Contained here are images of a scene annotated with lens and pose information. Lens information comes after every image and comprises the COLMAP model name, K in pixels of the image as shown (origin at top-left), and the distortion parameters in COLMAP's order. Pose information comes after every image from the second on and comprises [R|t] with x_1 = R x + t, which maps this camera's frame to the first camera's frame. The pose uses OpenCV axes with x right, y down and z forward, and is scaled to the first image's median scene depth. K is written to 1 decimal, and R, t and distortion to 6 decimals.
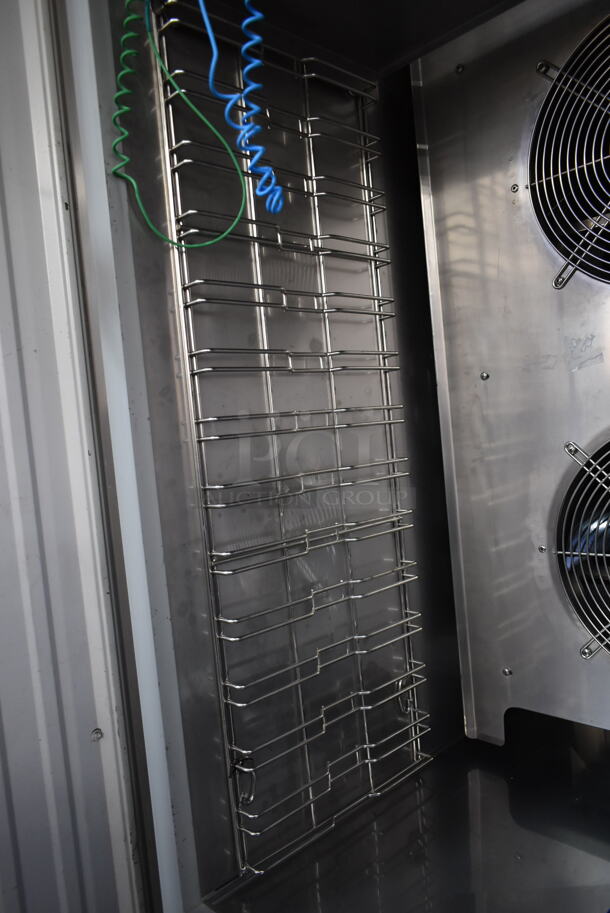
lens RADIAL K [[702.9, 0, 310.9], [0, 702.9, 461.3], [0, 0, 1]] dist [-0.024426, 0.018926]
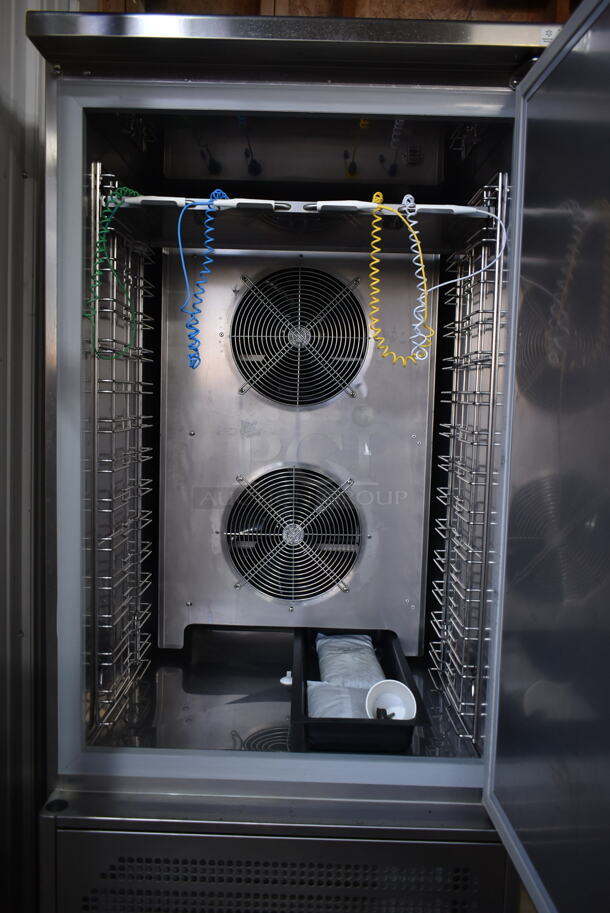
lens RADIAL K [[702.9, 0, 305.2], [0, 702.9, 459.1], [0, 0, 1]] dist [-0.024426, 0.018926]
pose [[0.695600, 0.053372, 0.716444, -0.849702], [-0.055666, 0.998243, -0.020318, -0.041262], [-0.716269, -0.025748, 0.697349, -0.440012]]
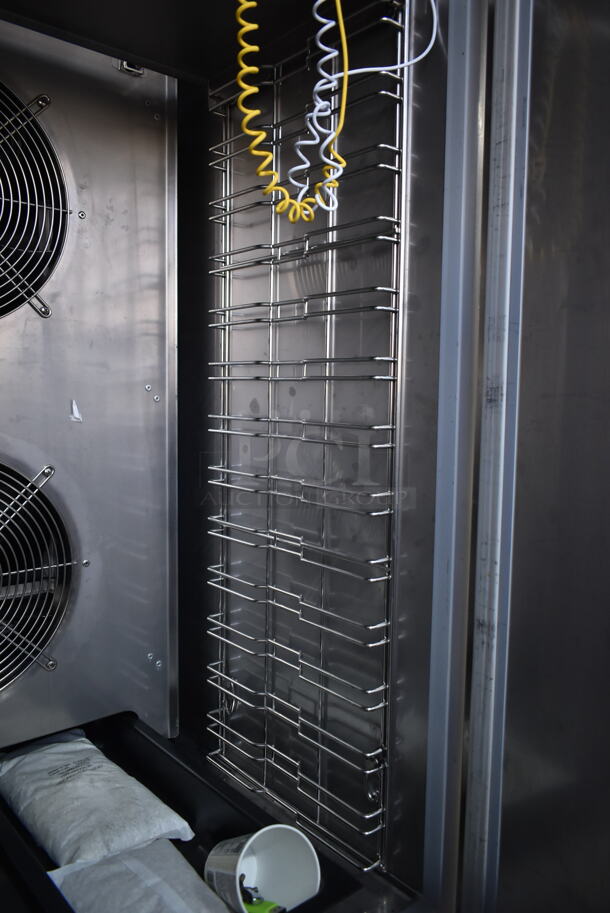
lens RADIAL K [[702.9, 0, 302.4], [0, 702.9, 452.1], [0, 0, 1]] dist [-0.024426, 0.018926]
pose [[0.058513, 0.010824, 0.998228, -0.434616], [0.029475, 0.999487, -0.012566, -0.029727], [-0.997851, 0.030158, 0.058164, 0.337144]]
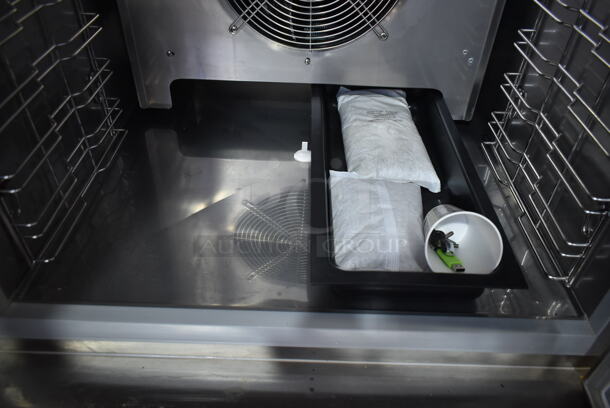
lens RADIAL K [[469.6, 0, 308.1], [0, 469.6, 204.2], [0, 0, 1]] dist [-0.024426, 0.018926]
pose [[0.700181, -0.369937, 0.610650, -0.184134], [-0.062289, 0.820381, 0.568415, 0.025643], [-0.711243, -0.436030, 0.551372, 0.246138]]
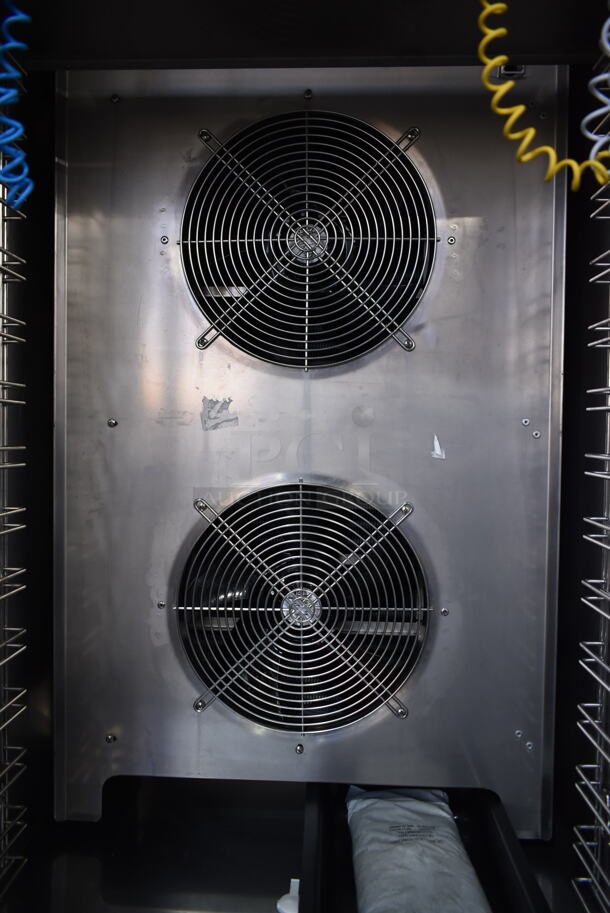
lens RADIAL K [[702.9, 0, 305.6], [0, 702.9, 452.0], [0, 0, 1]] dist [-0.024426, 0.018926]
pose [[0.722890, 0.078964, 0.686436, -0.221641], [-0.044367, 0.996703, -0.067933, -0.032135], [-0.689537, 0.018653, 0.724010, 0.148584]]
